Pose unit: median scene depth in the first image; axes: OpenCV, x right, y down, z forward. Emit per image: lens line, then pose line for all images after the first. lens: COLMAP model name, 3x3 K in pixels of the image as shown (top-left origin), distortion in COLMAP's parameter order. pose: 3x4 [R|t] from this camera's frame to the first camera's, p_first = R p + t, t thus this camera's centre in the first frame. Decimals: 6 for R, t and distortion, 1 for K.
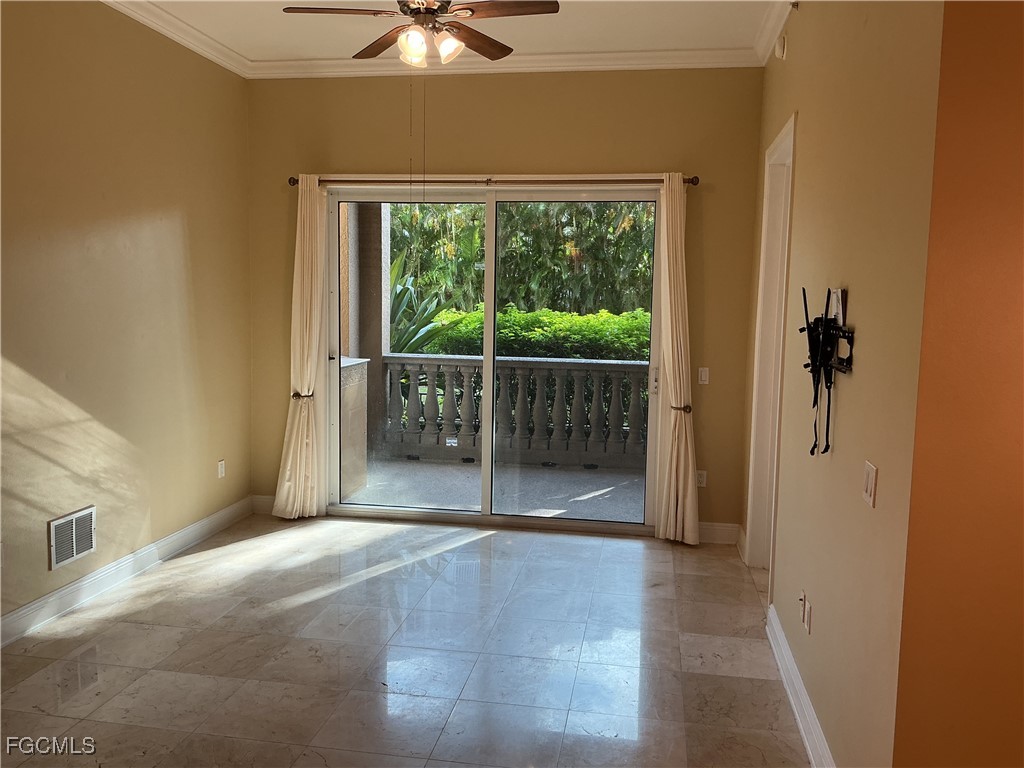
lens RADIAL K [[850.3, 0, 513.1], [0, 850.3, 385.6], [0, 0, 1]] dist [0.089514, -0.144626]
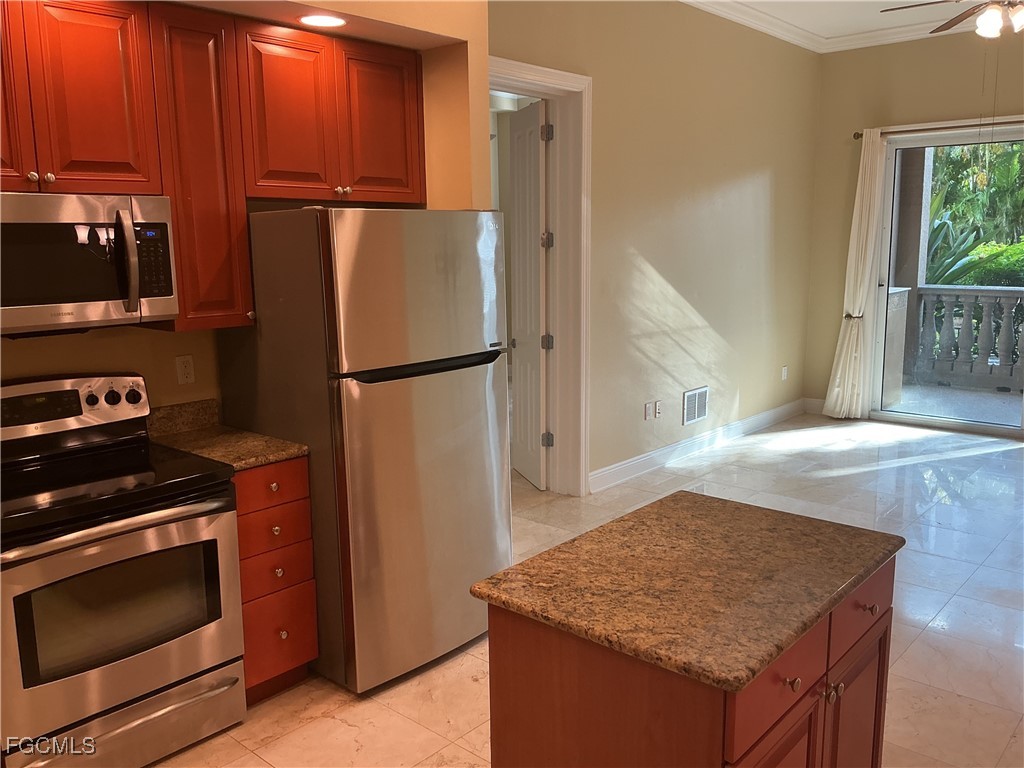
lens RADIAL K [[850.3, 0, 503.8], [0, 850.3, 384.6], [0, 0, 1]] dist [0.089514, -0.144626]
pose [[0.844855, 0.057246, -0.531923, -0.011713], [-0.023668, 0.997285, 0.069736, 0.028560], [0.534471, -0.046327, 0.843916, -0.236766]]
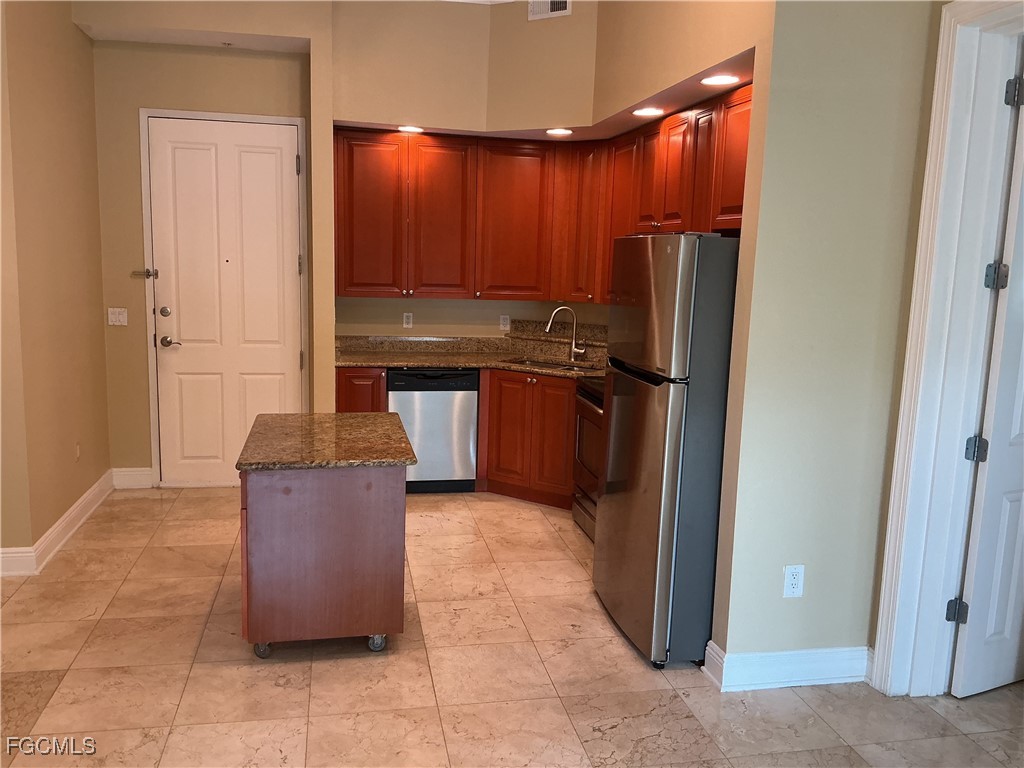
lens RADIAL K [[850.3, 0, 520.6], [0, 850.3, 379.7], [0, 0, 1]] dist [0.089514, -0.144626]
pose [[-0.933242, 0.002239, -0.359240, -0.052442], [-0.088142, 0.967988, 0.235011, -0.150239], [0.348266, 0.250986, -0.903170, 1.406345]]
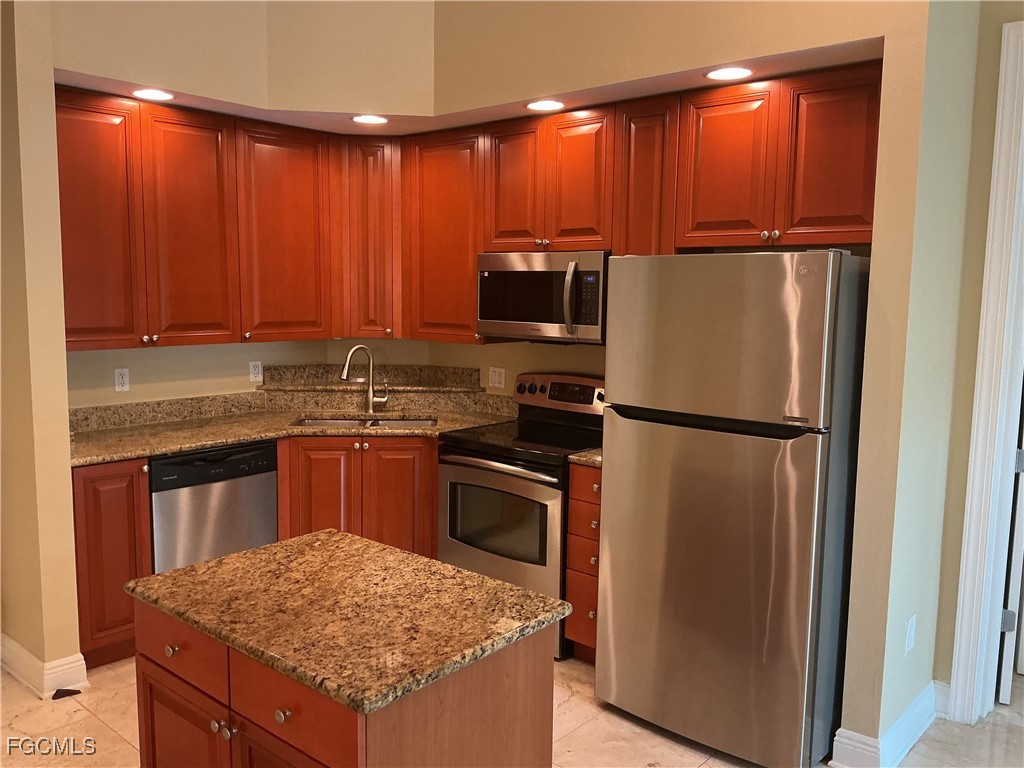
lens RADIAL K [[850.3, 0, 520.7], [0, 850.3, 381.8], [0, 0, 1]] dist [0.089514, -0.144626]
pose [[-0.526188, 0.068088, -0.847638, 0.248358], [-0.112537, 0.982446, 0.148777, -0.070127], [0.842889, 0.173676, -0.509289, 0.768296]]
